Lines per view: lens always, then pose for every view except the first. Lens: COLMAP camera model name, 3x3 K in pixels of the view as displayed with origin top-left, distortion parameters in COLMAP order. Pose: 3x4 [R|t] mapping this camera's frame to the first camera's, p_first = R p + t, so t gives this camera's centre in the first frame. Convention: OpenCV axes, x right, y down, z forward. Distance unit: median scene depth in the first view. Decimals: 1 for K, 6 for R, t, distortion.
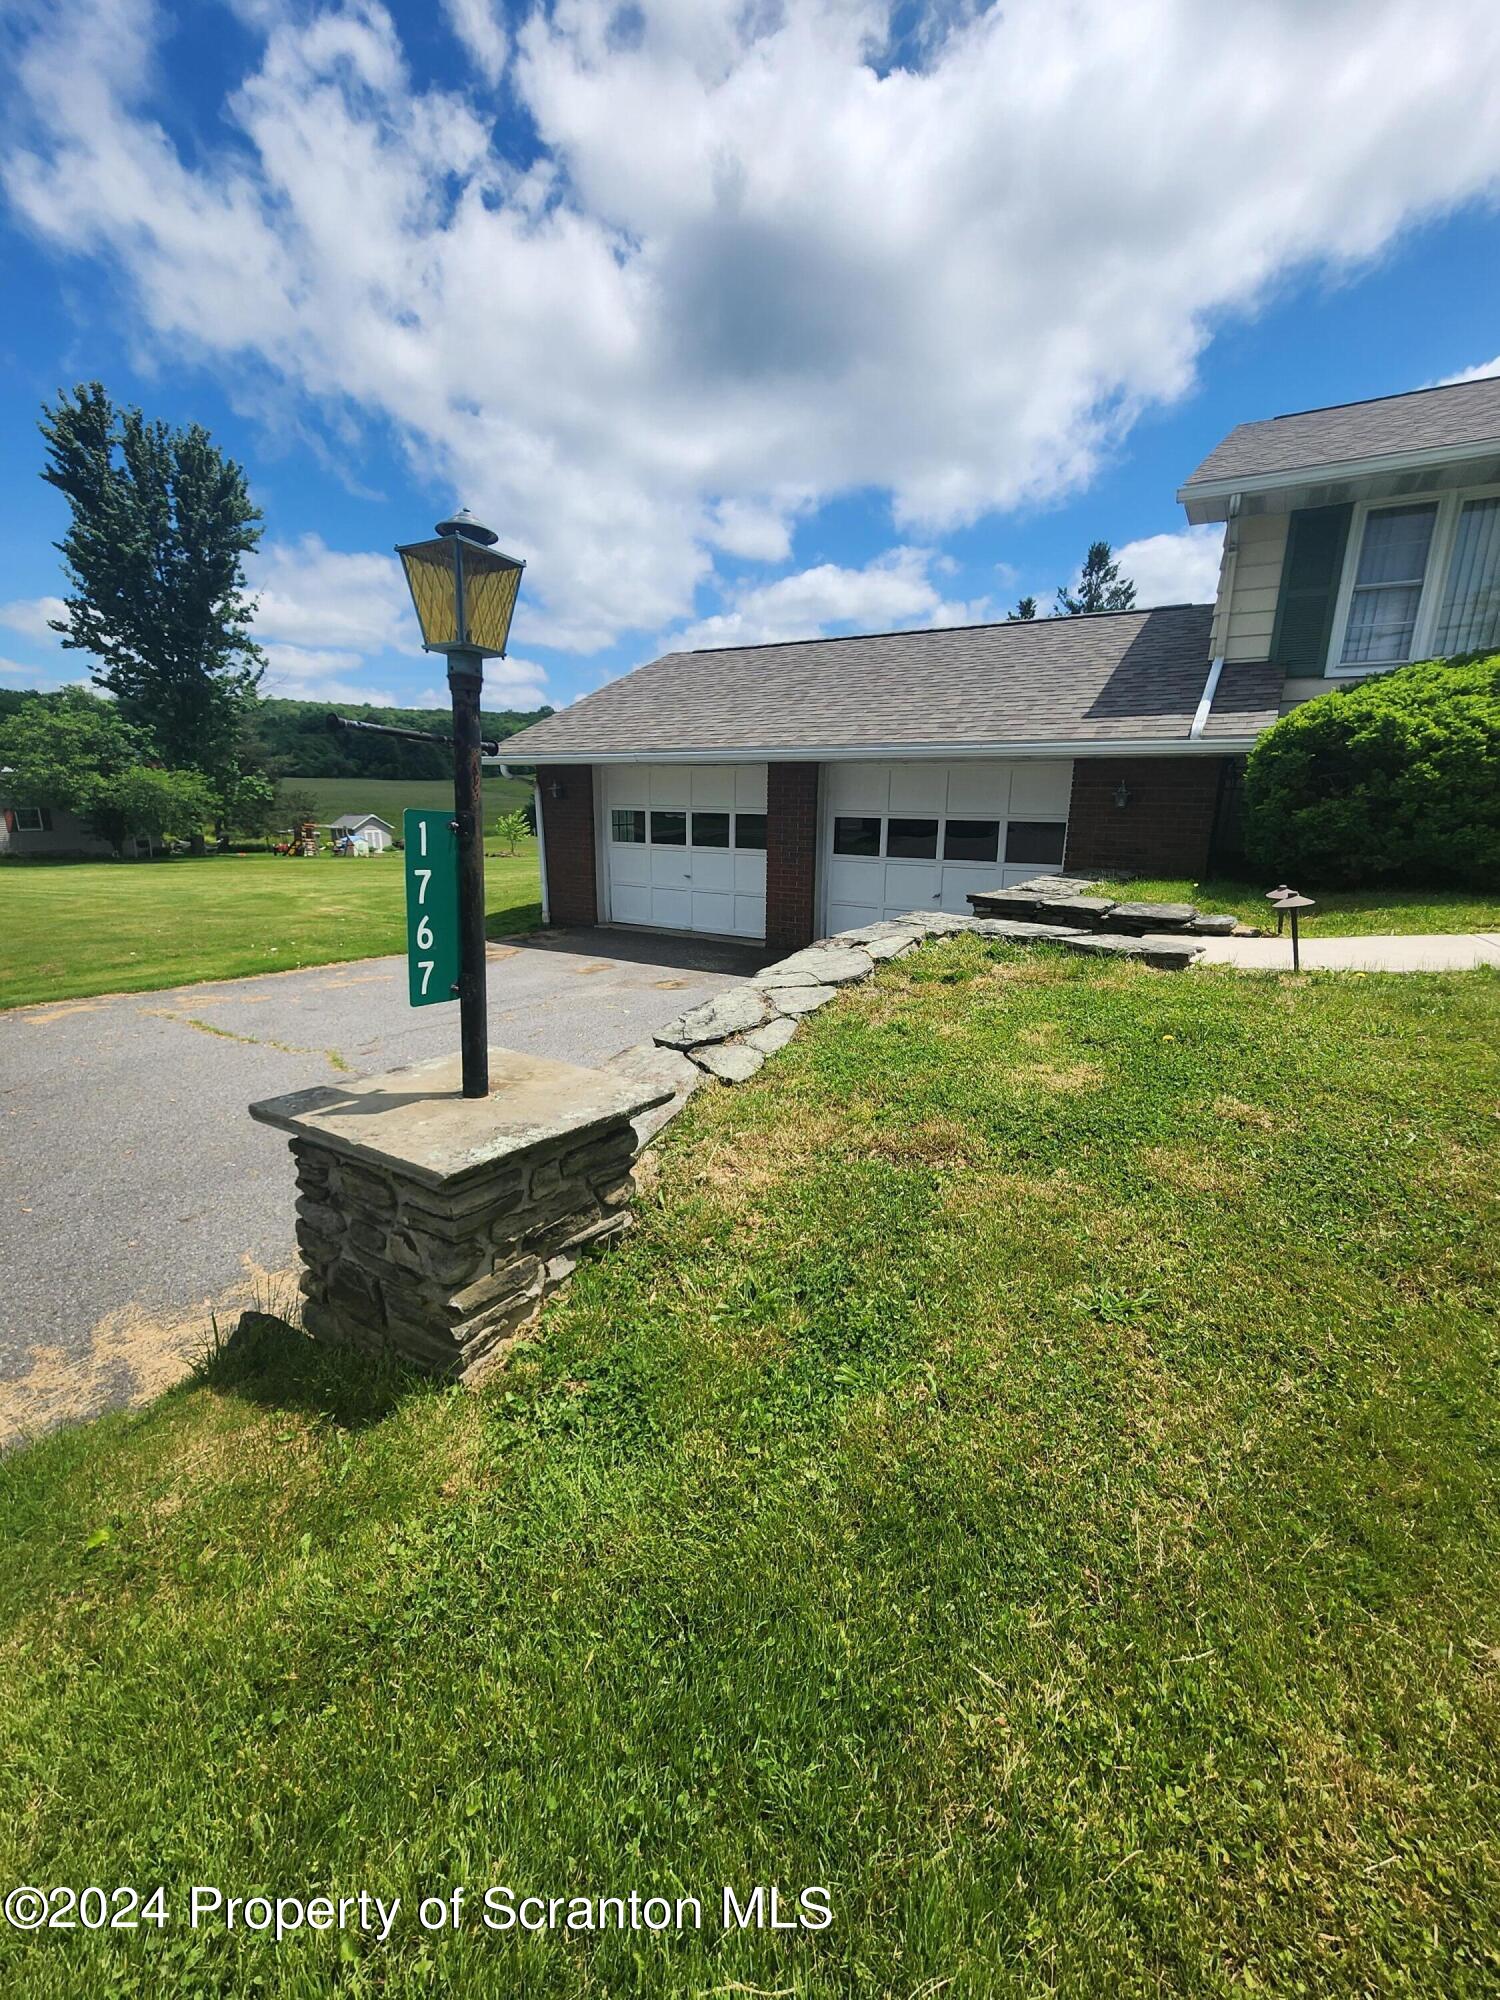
lens RADIAL K [[813.1, 0, 750.0], [0, 813.1, 1000.0], [0, 0, 1]] dist [0.004089, 0.000539]
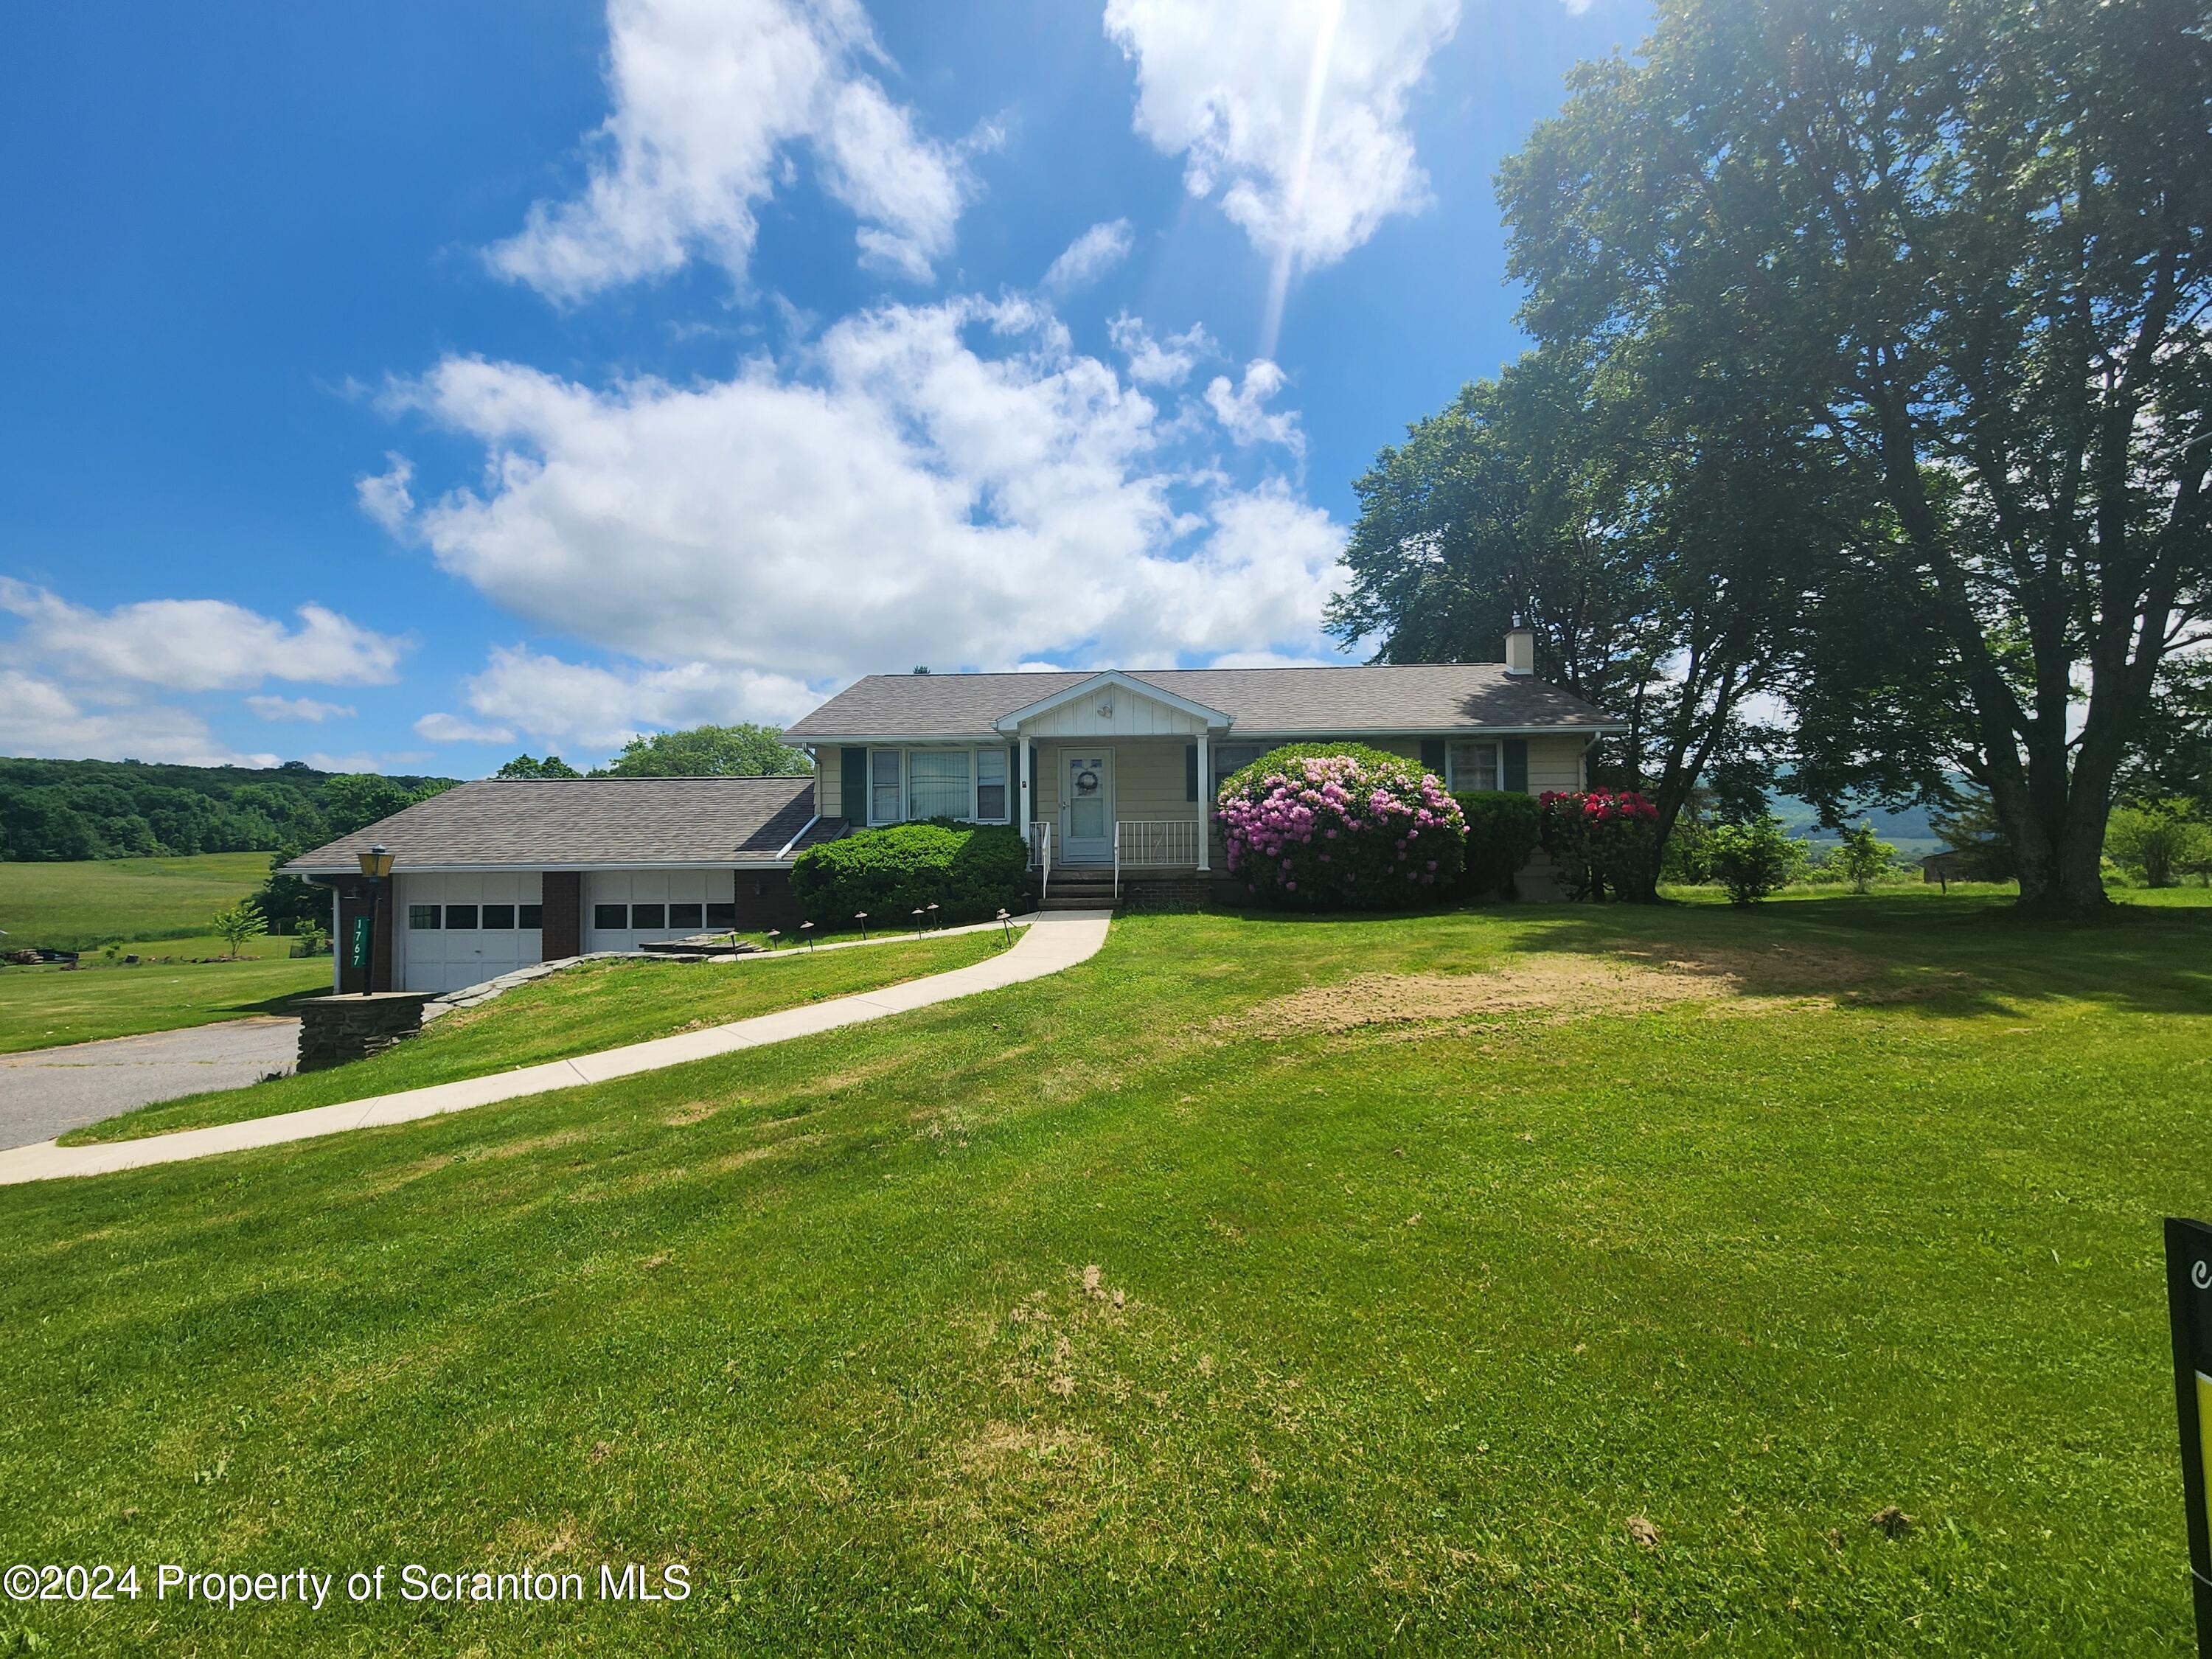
lens RADIAL K [[911.6, 0, 1108.1], [0, 911.6, 854.0], [0, 0, 1]] dist [0.003590, 0.001031]
pose [[0.879533, -0.011131, 0.475707, 0.136362], [0.134235, 0.964926, -0.225609, 0.193187], [-0.456510, 0.262287, 0.850179, -0.896820]]
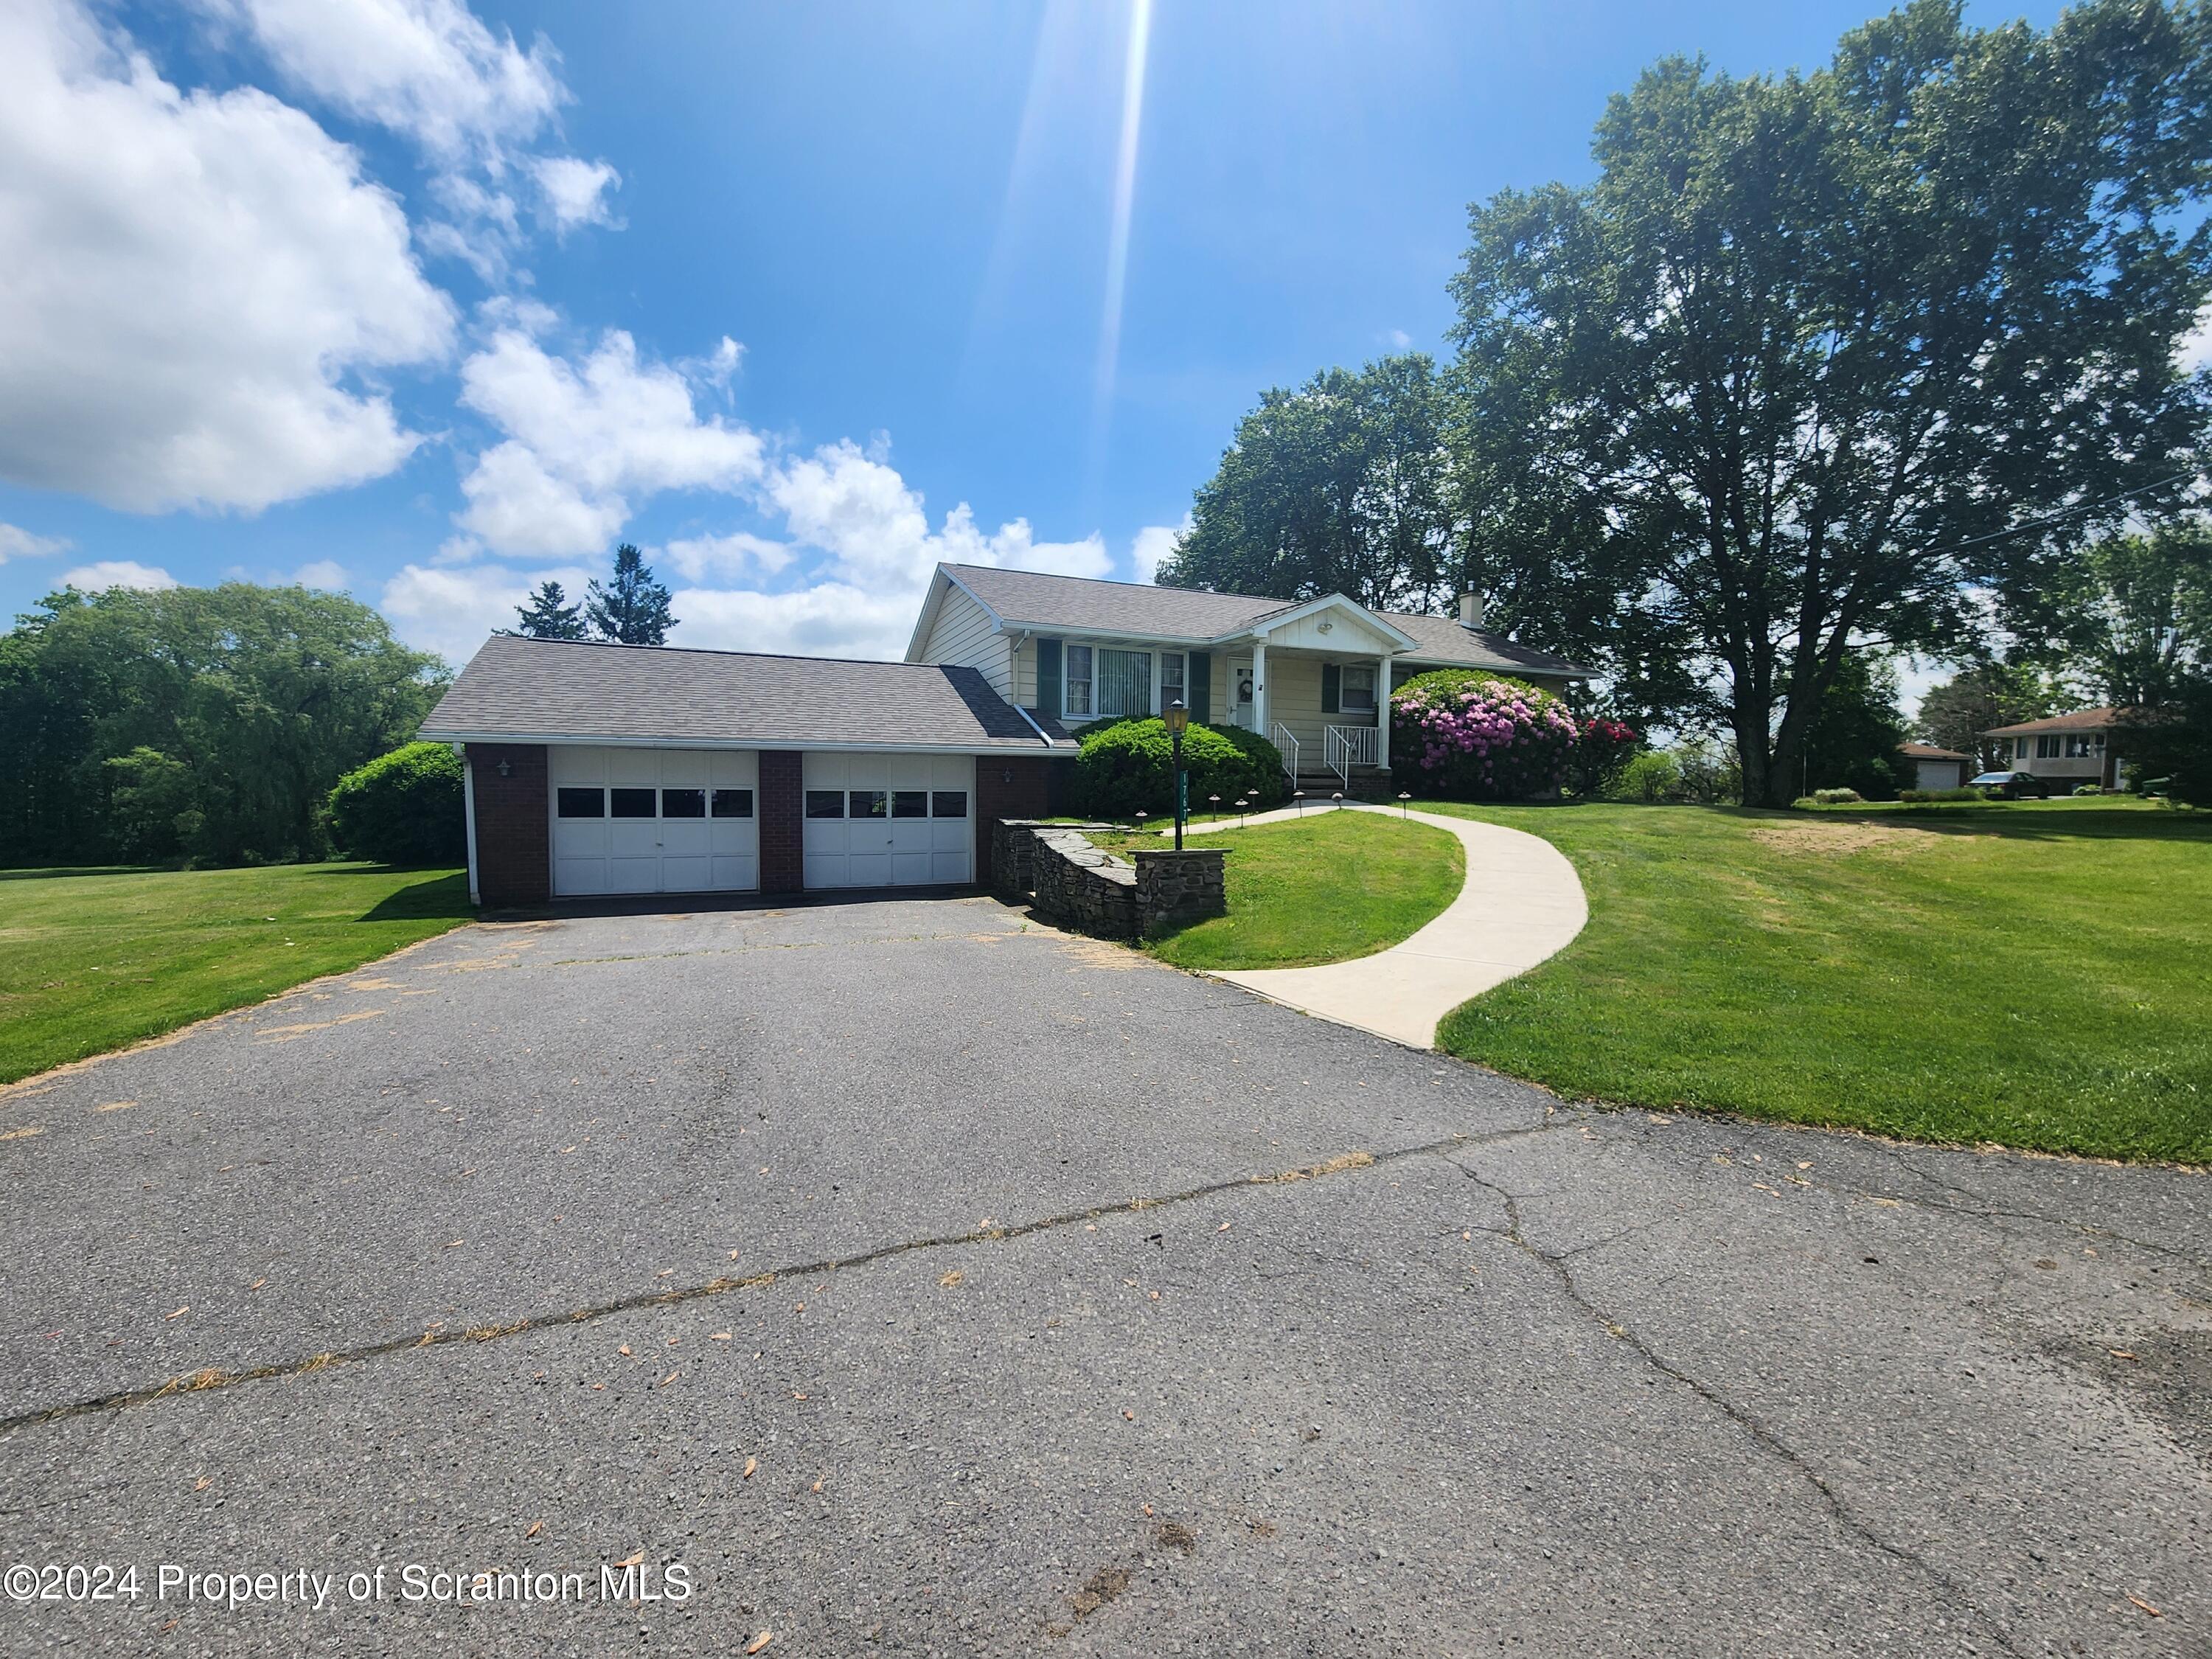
lens RADIAL K [[920.1, 0, 1102.5], [0, 920.1, 831.1], [0, 0, 1]] dist [0.001124, 0.000107]
pose [[0.582168, -0.036745, 0.812238, -0.859715], [0.198376, 0.975207, -0.098068, 0.085349], [-0.788497, 0.218221, 0.575024, -0.245570]]
